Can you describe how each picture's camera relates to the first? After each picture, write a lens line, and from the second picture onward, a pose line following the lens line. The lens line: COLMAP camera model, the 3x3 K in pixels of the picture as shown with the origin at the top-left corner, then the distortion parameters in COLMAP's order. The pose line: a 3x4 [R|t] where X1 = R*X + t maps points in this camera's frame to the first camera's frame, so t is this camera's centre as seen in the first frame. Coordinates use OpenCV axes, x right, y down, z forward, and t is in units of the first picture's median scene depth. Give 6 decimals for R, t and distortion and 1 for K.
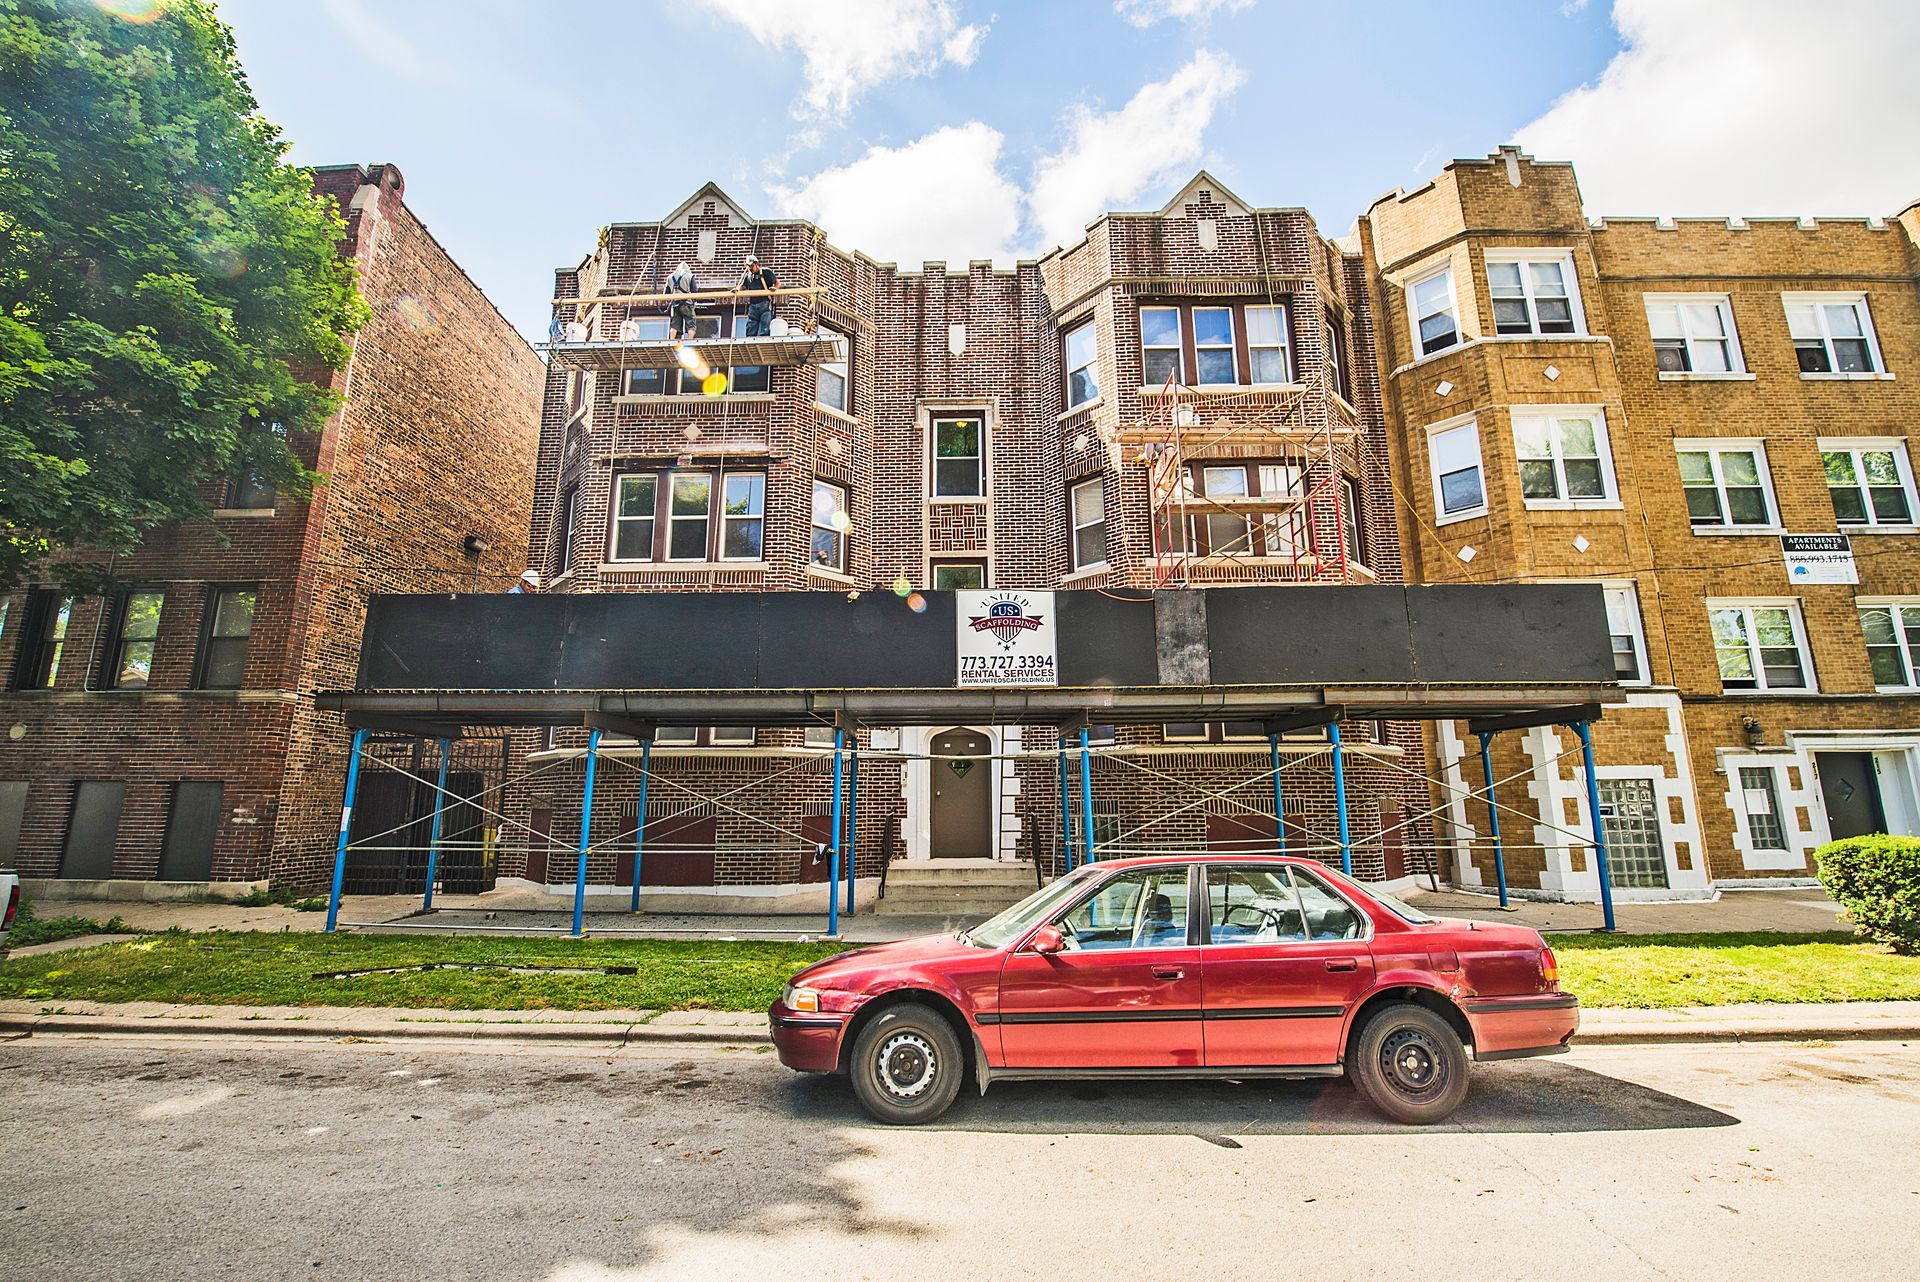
lens RADIAL K [[788.0, 0, 956.3], [0, 788.0, 640.3], [0, 0, 1]] dist [-0.012847, -0.003469]
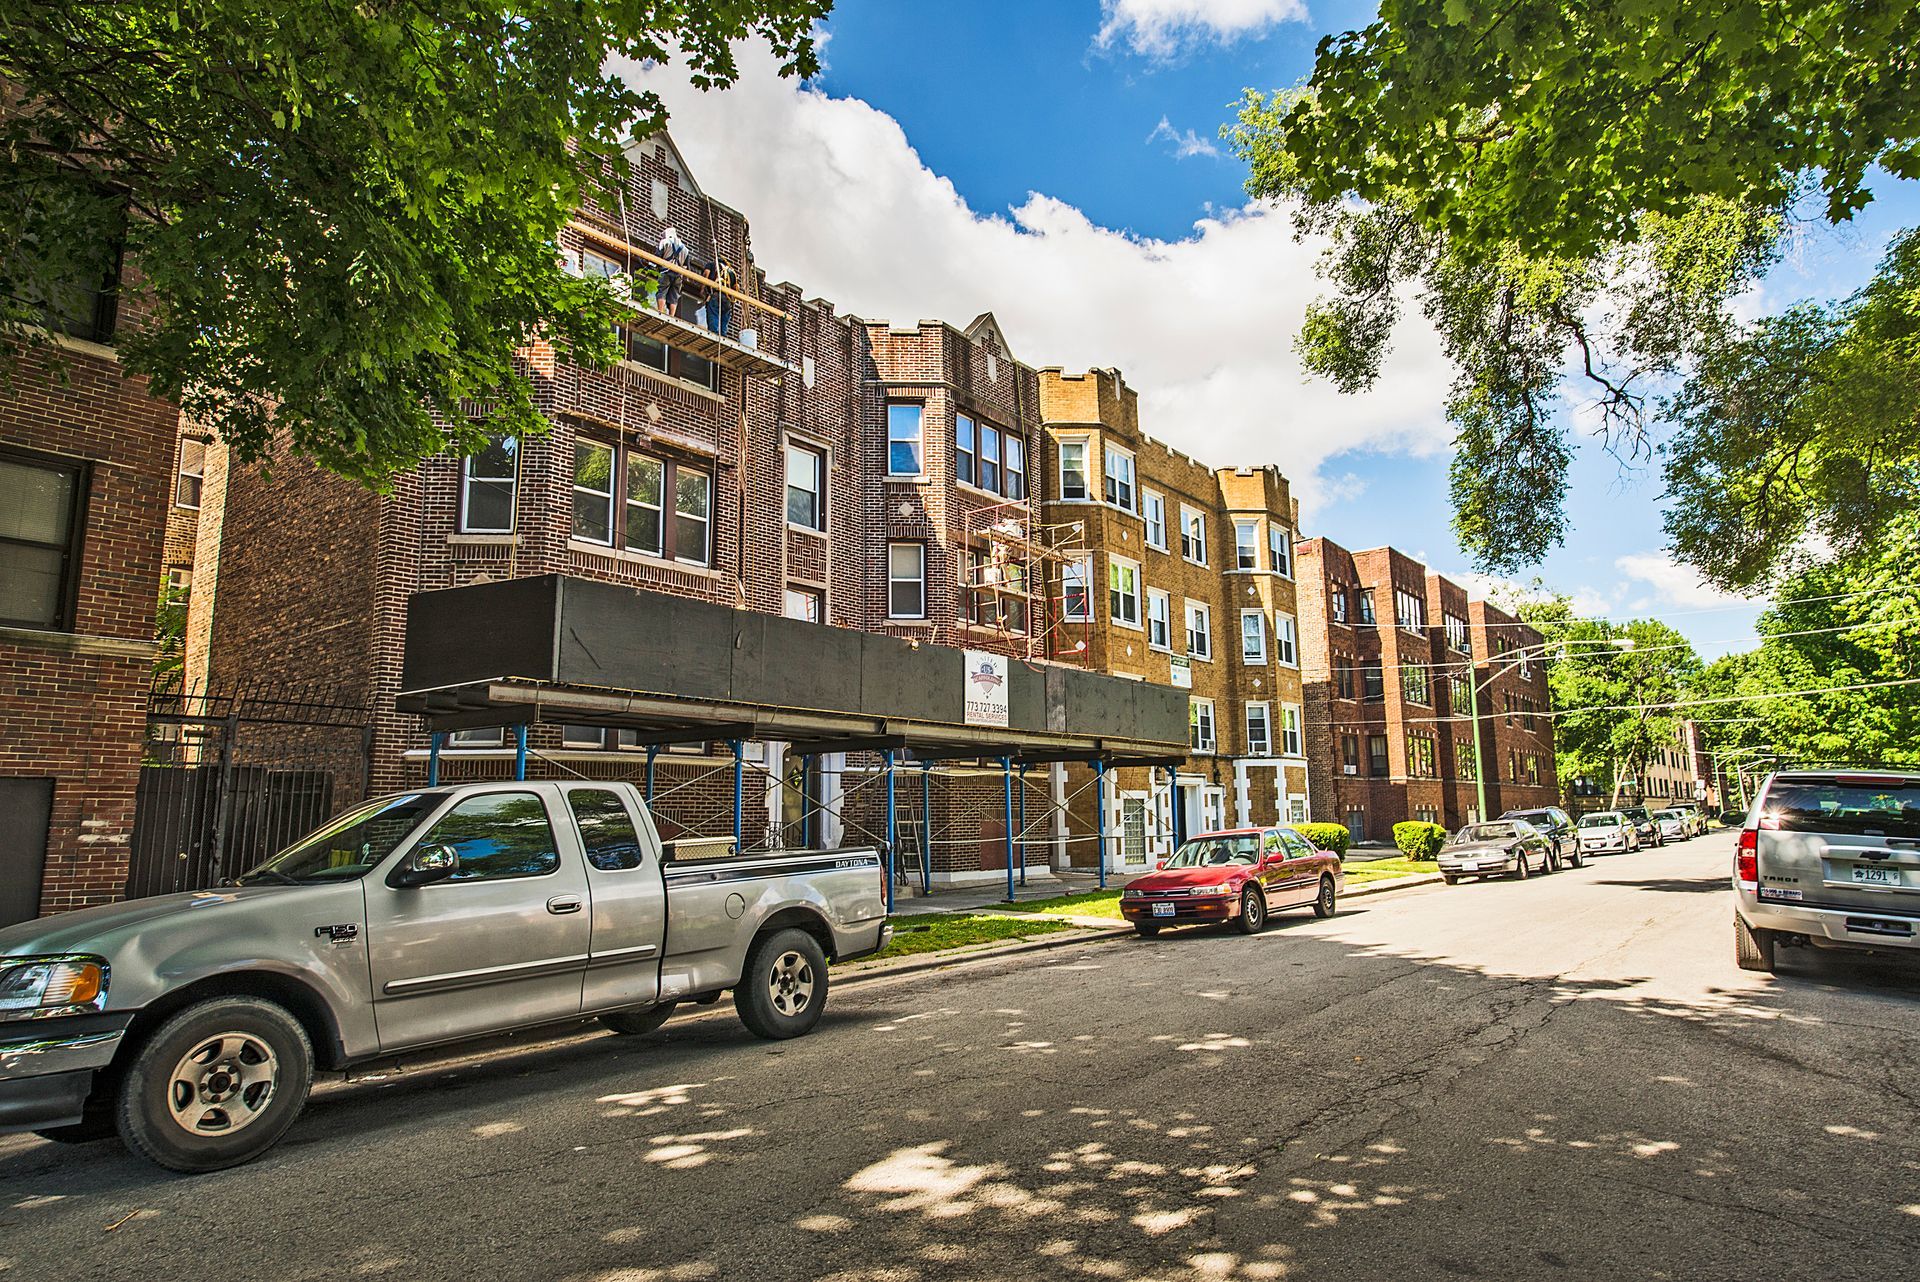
lens RADIAL K [[1085.2, 0, 962.0], [0, 1085.2, 637.5], [0, 0, 1]] dist [-0.004761, -0.000741]
pose [[0.608922, 0.127336, 0.782942, -1.043779], [-0.150314, 0.987671, -0.043728, -0.002566], [-0.778858, -0.091060, 0.620555, -0.093099]]
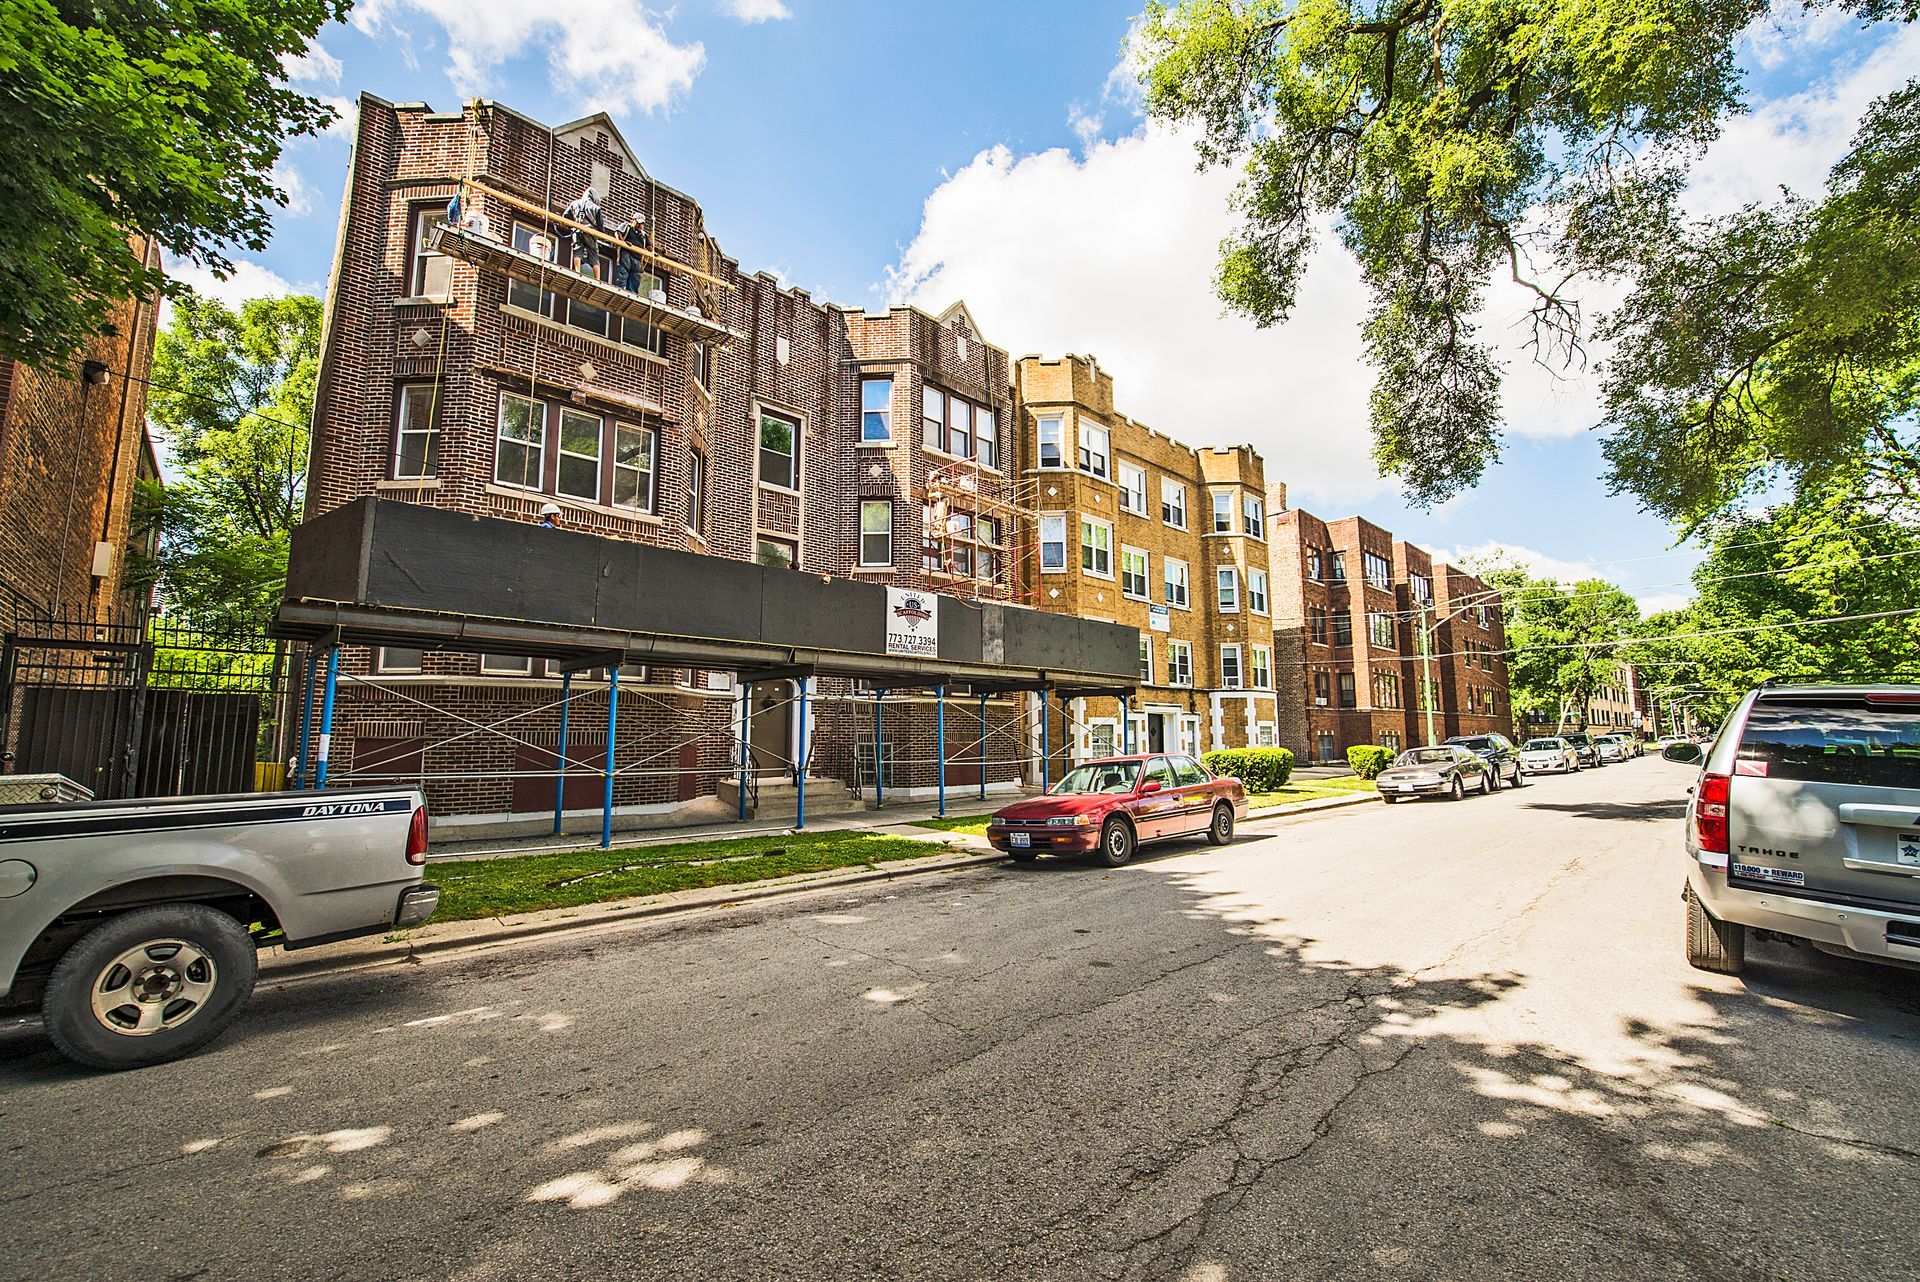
lens RADIAL K [[765.1, 0, 960.0], [0, 765.1, 641.0], [0, 0, 1]] dist [-0.014593, -0.002641]
pose [[0.709786, 0.090065, 0.698636, -0.628137], [-0.140817, 0.989915, 0.015450, -0.003375], [-0.690198, -0.109346, 0.715311, -0.066767]]
